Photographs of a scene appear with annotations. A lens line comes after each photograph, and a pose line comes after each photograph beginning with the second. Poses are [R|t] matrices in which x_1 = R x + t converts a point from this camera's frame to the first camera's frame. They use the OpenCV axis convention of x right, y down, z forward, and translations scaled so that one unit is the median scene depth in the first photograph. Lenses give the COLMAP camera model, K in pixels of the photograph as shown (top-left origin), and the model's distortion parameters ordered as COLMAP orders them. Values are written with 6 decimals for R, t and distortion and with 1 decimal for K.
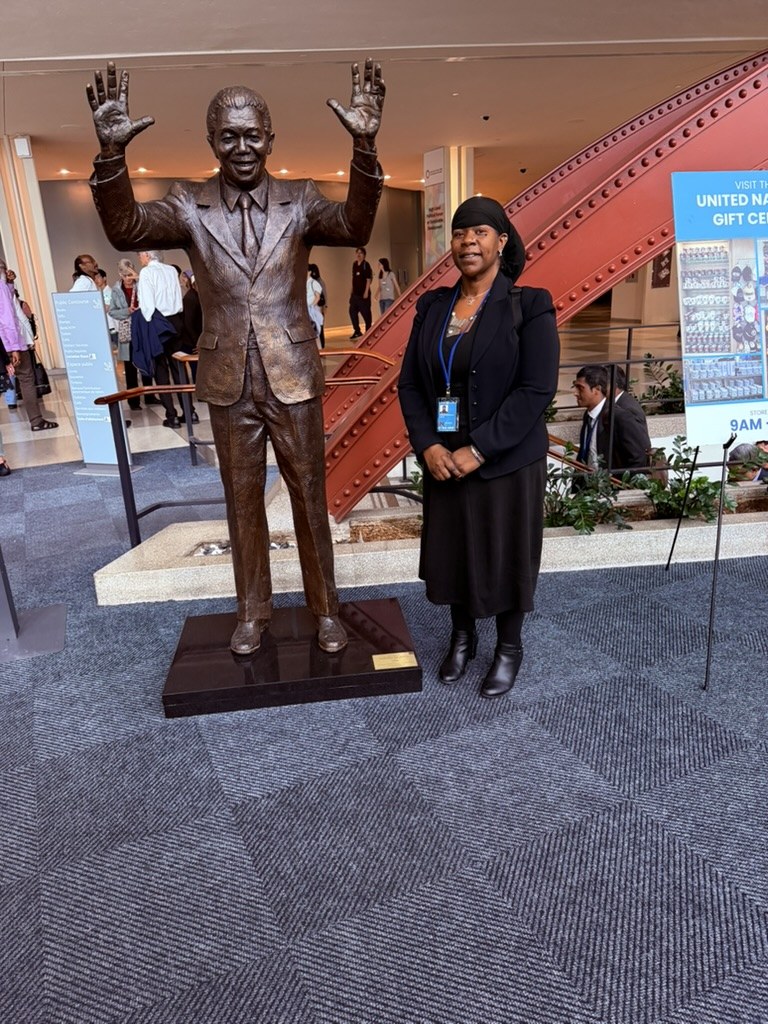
lens RADIAL K [[726.2, 0, 378.1], [0, 726.2, 509.7], [0, 0, 1]] dist [-0.002279, -0.017274]
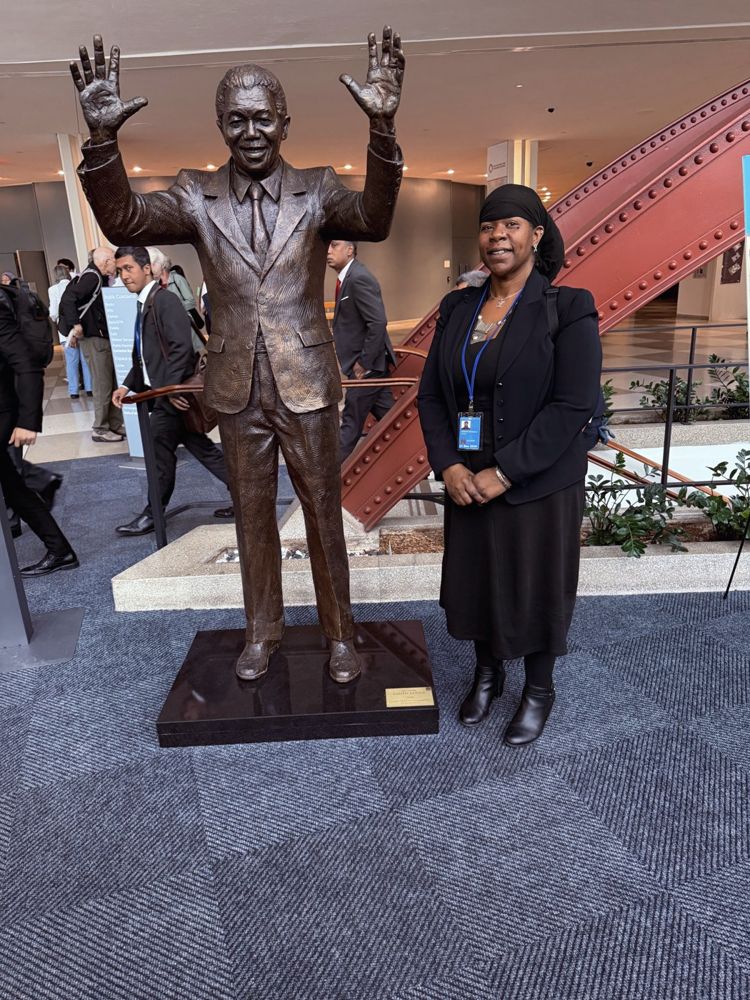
lens RADIAL K [[709.2, 0, 375.6], [0, 709.2, 497.1], [0, 0, 1]] dist [-0.002279, -0.017274]
pose [[0.995788, 0.030539, -0.086452, 0.053959], [-0.030619, 0.999531, 0.000407, -0.044555], [0.086424, 0.002242, 0.996256, 0.122510]]
